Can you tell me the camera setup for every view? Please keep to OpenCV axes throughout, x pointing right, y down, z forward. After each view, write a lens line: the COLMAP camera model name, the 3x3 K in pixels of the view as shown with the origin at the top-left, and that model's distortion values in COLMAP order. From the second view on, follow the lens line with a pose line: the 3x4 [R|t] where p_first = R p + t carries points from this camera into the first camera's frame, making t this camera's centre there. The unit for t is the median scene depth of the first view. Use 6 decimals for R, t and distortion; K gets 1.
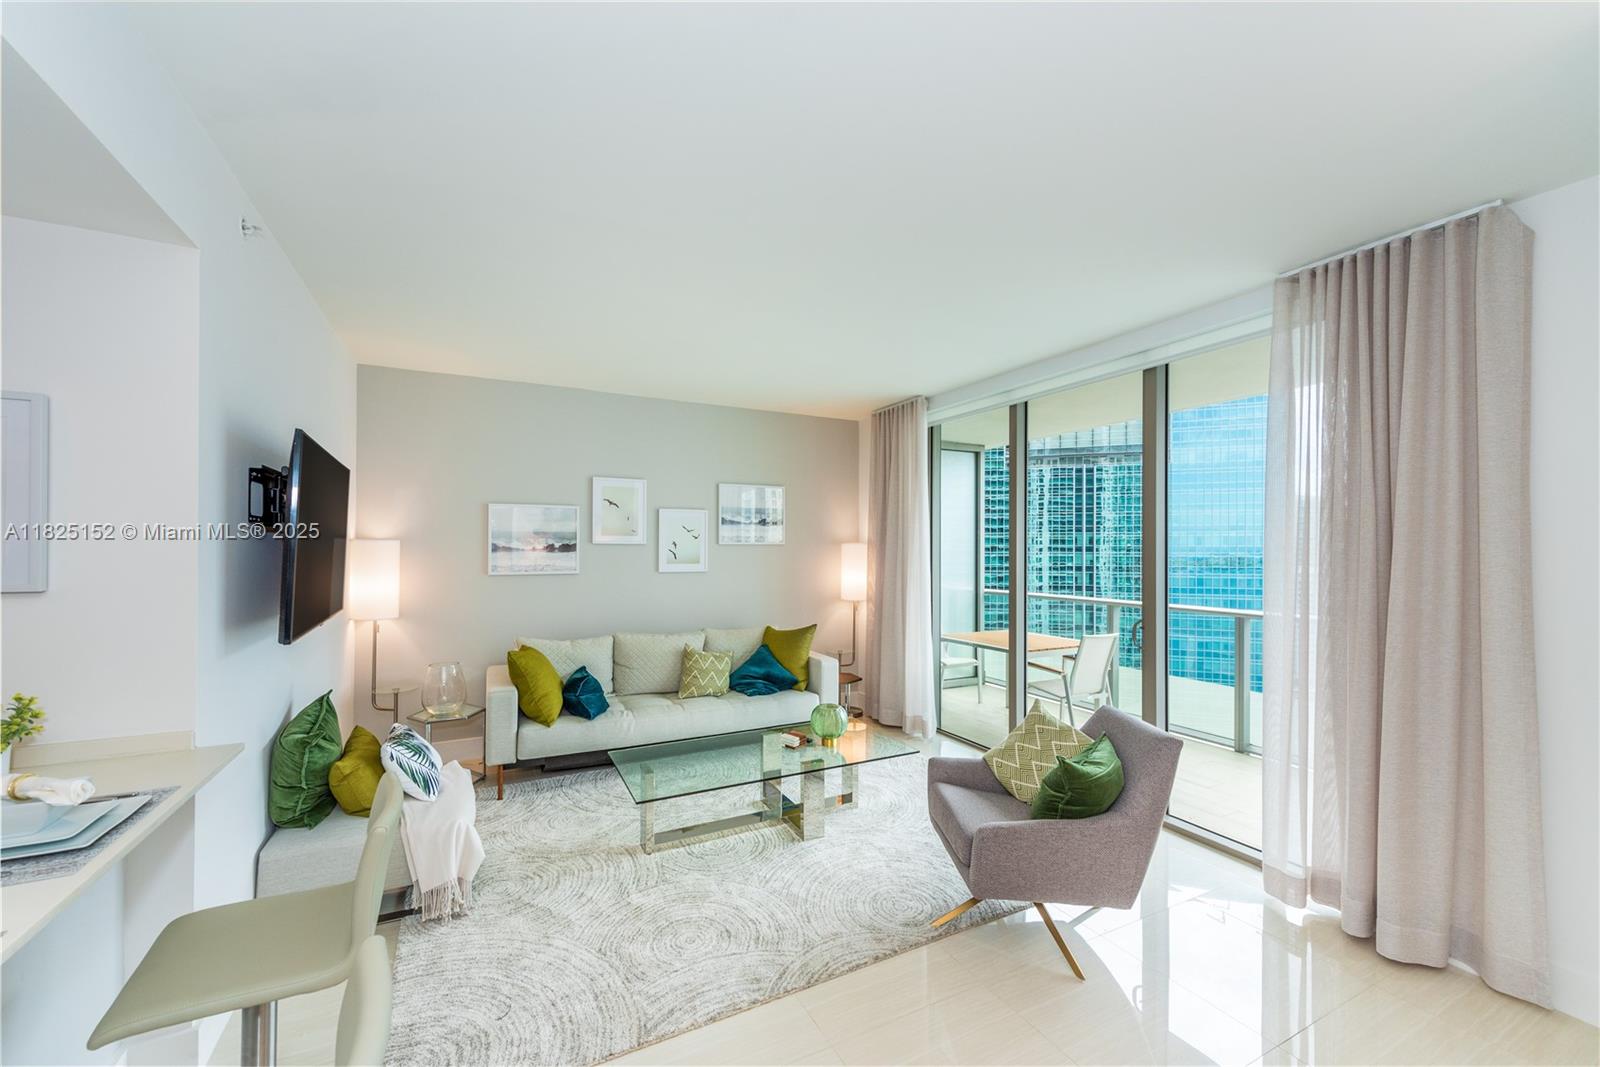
lens RADIAL K [[629.9, 0, 803.1], [0, 629.9, 548.7], [0, 0, 1]] dist [0.011202, -0.000094]
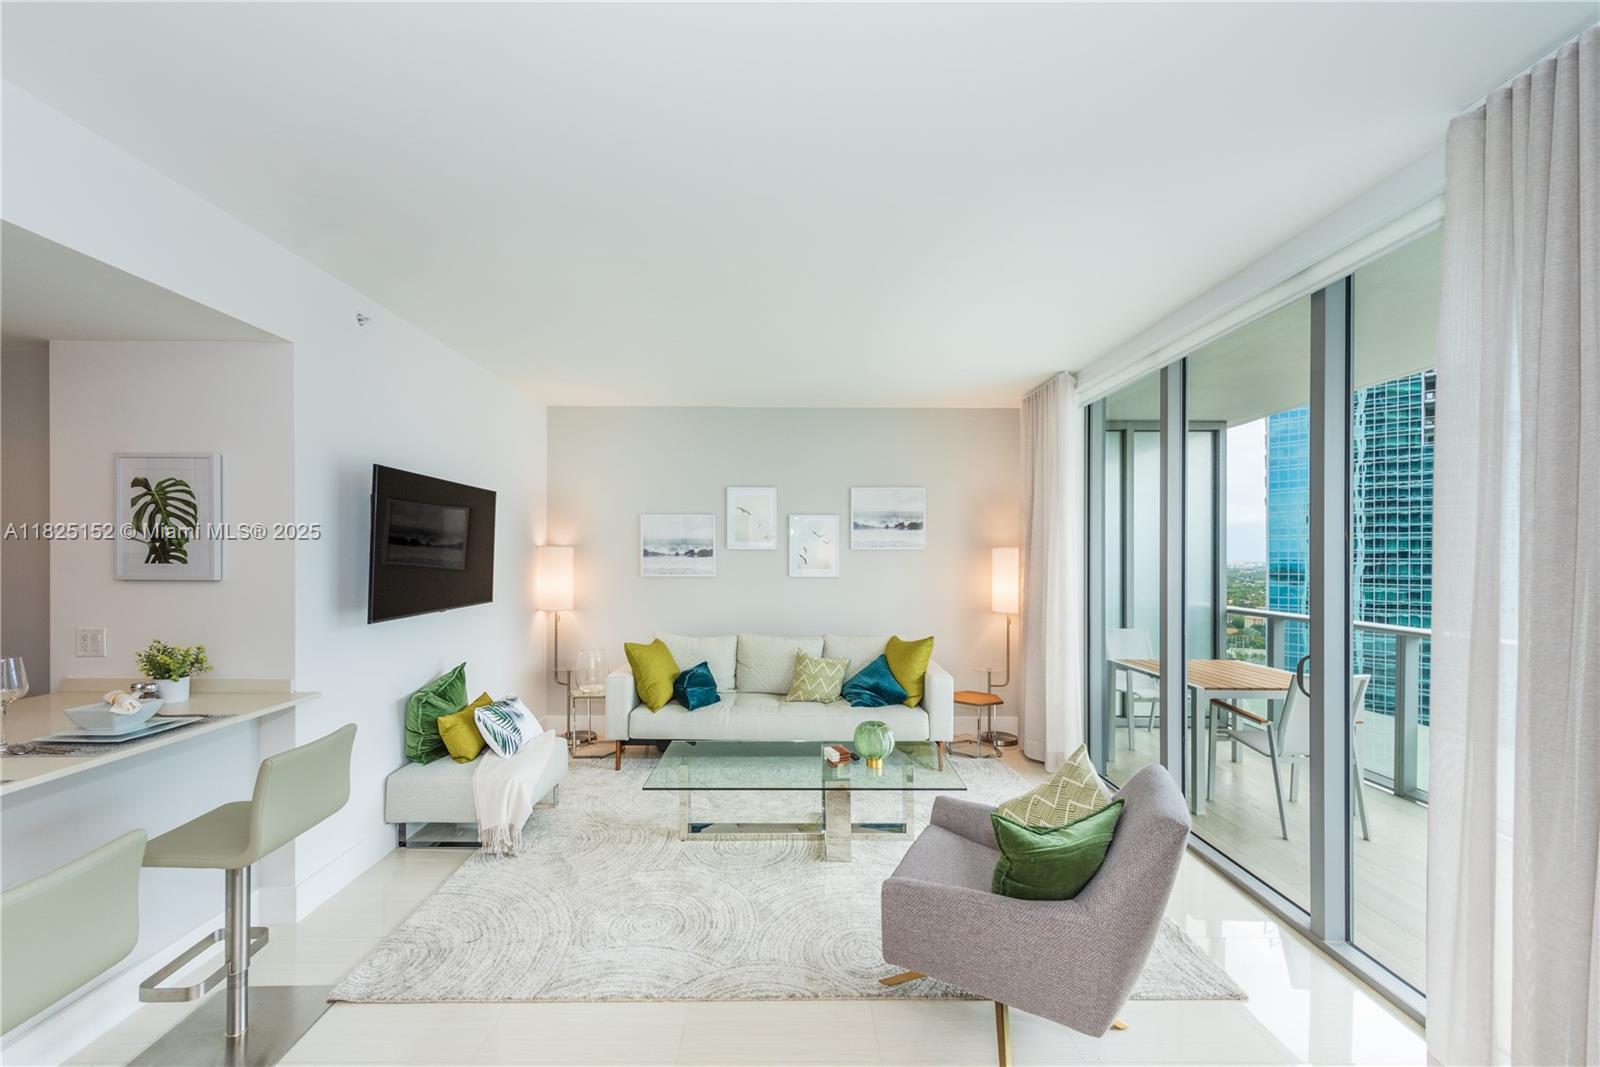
lens RADIAL K [[638.2, 0, 797.2], [0, 638.2, 558.6], [0, 0, 1]] dist [0.017387, -0.005241]
pose [[0.891448, 0.004118, -0.453104, 0.306608], [-0.000813, 0.999972, 0.007489, -0.000159], [0.453122, -0.006307, 0.891426, 0.094746]]
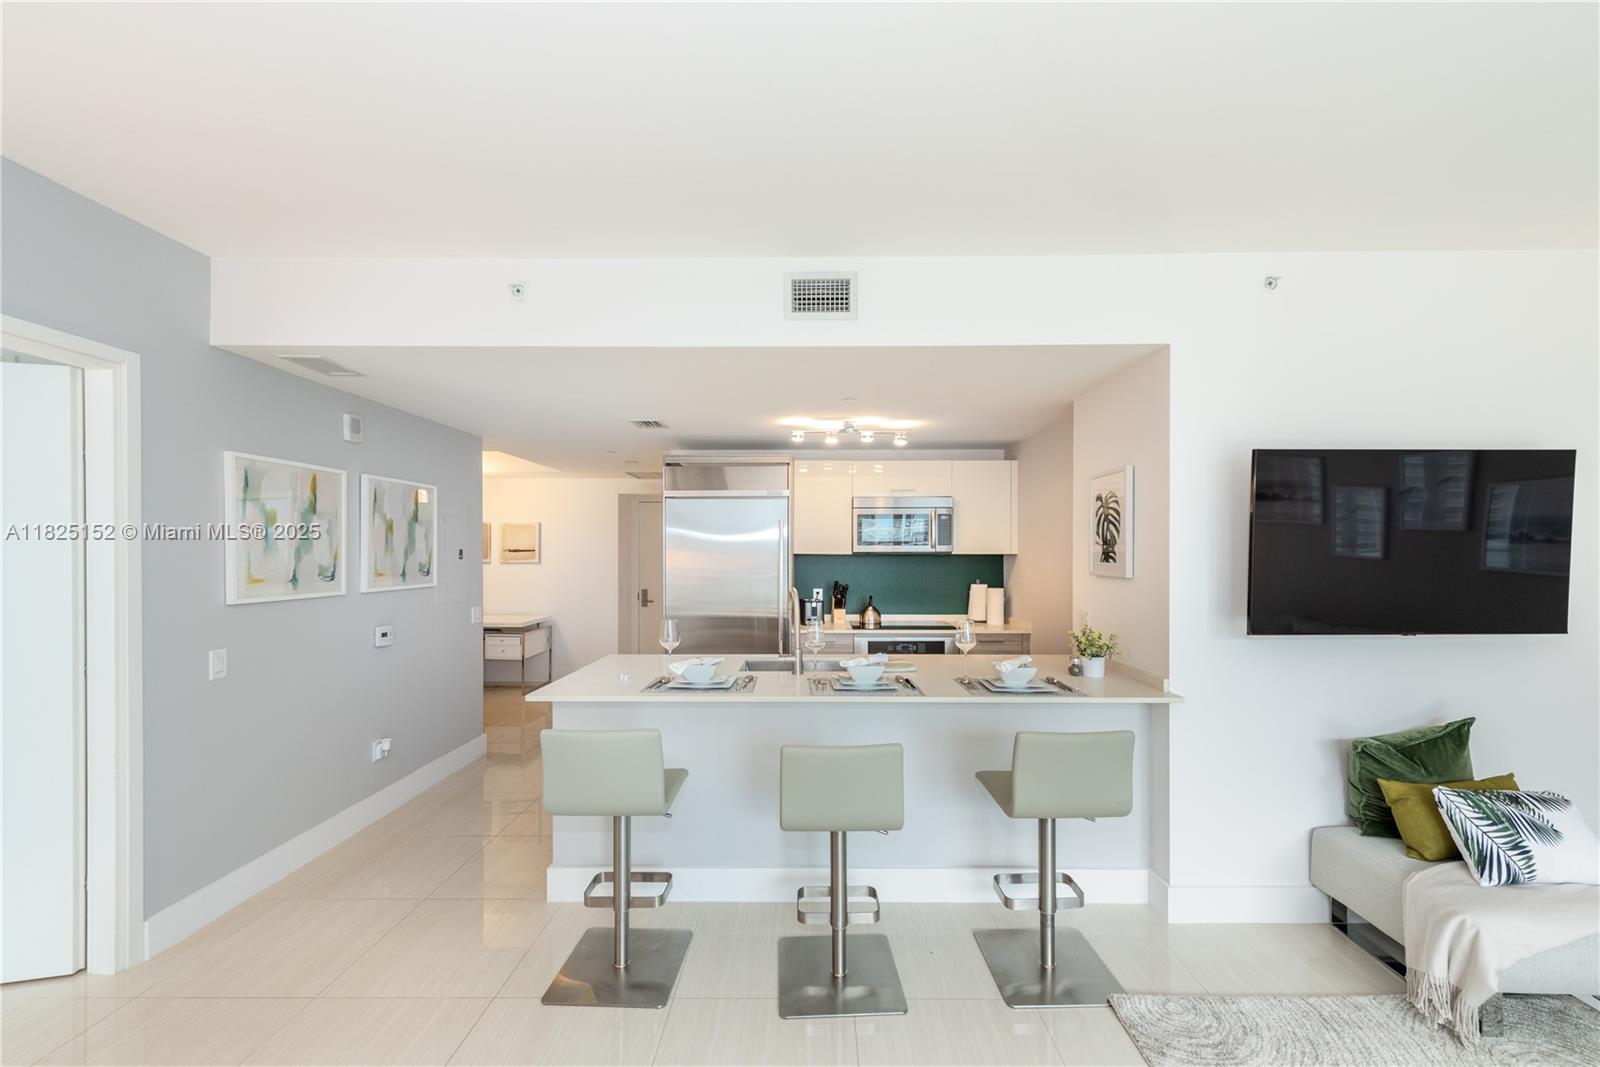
lens RADIAL K [[638.2, 0, 797.2], [0, 638.2, 558.6], [0, 0, 1]] dist [0.017387, -0.005241]
pose [[-0.476297, 0.005310, -0.879269, 0.310831], [0.000607, 0.999984, 0.005711, 0.000886], [0.879284, 0.002187, -0.476292, 0.412421]]
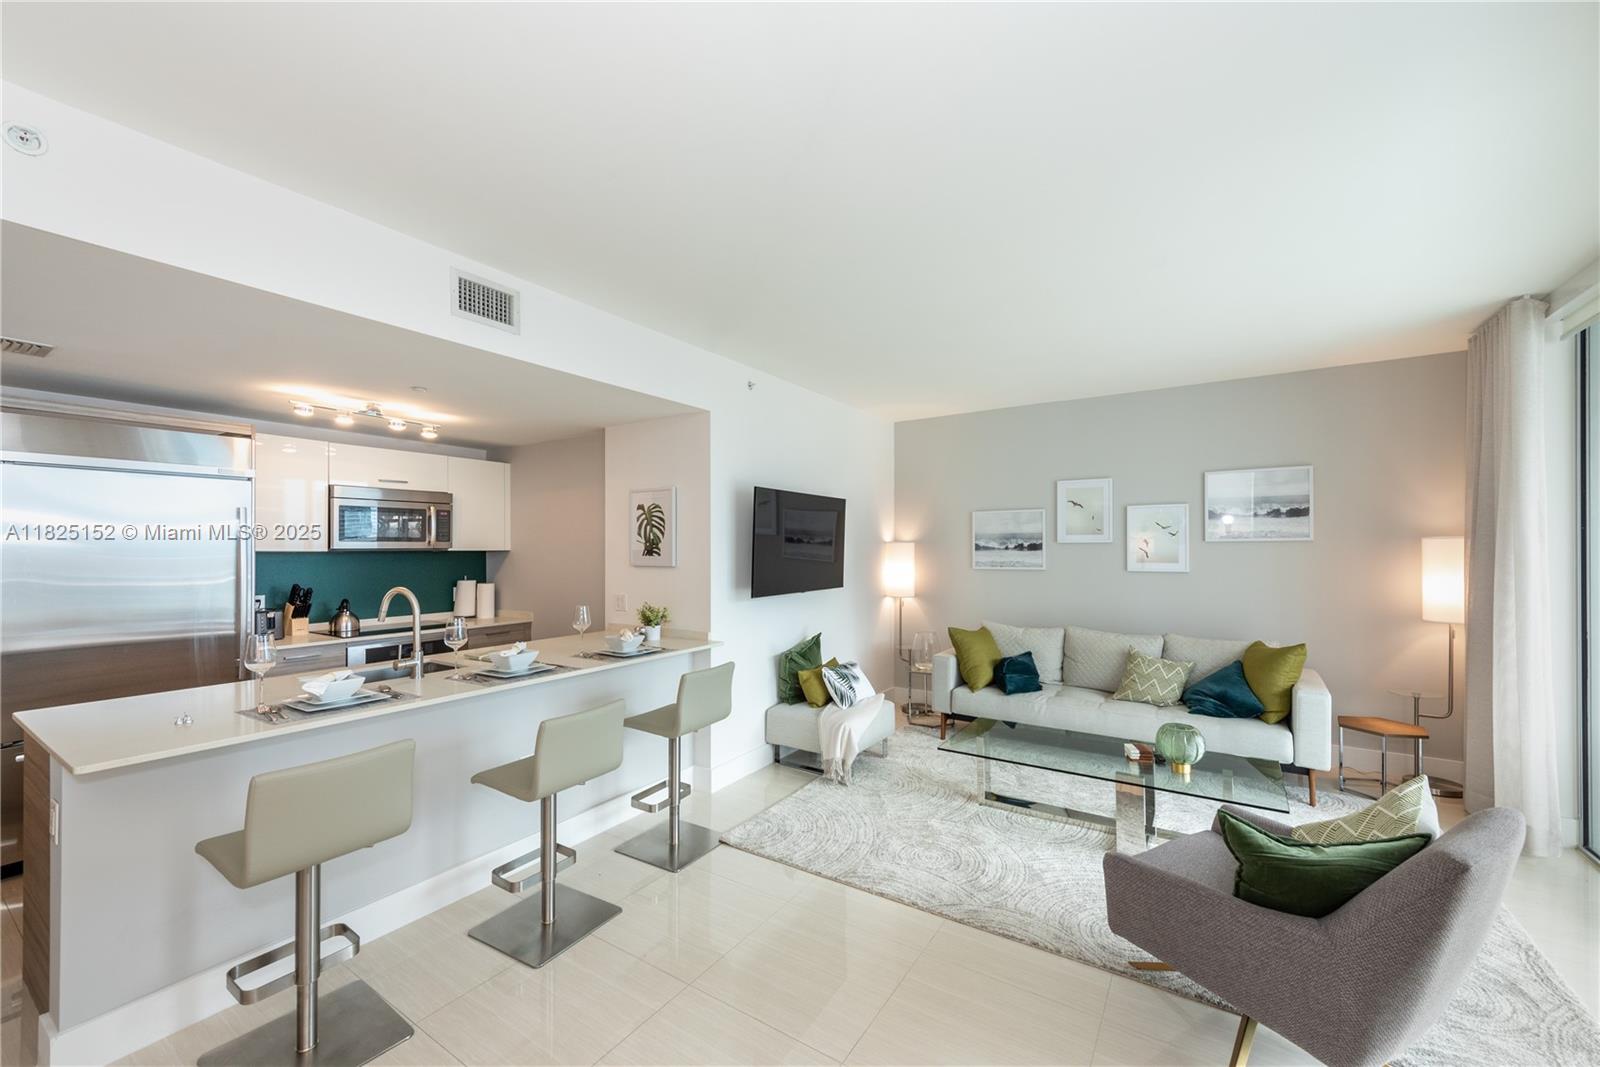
lens RADIAL K [[637.9, 0, 799.2], [0, 637.9, 549.7], [0, 0, 1]] dist [0.017528, -0.000050]
pose [[0.485559, -0.002750, -0.874200, 0.475499], [0.005964, 0.999982, 0.000167, 0.001326], [0.874184, -0.005295, 0.485566, 0.088859]]
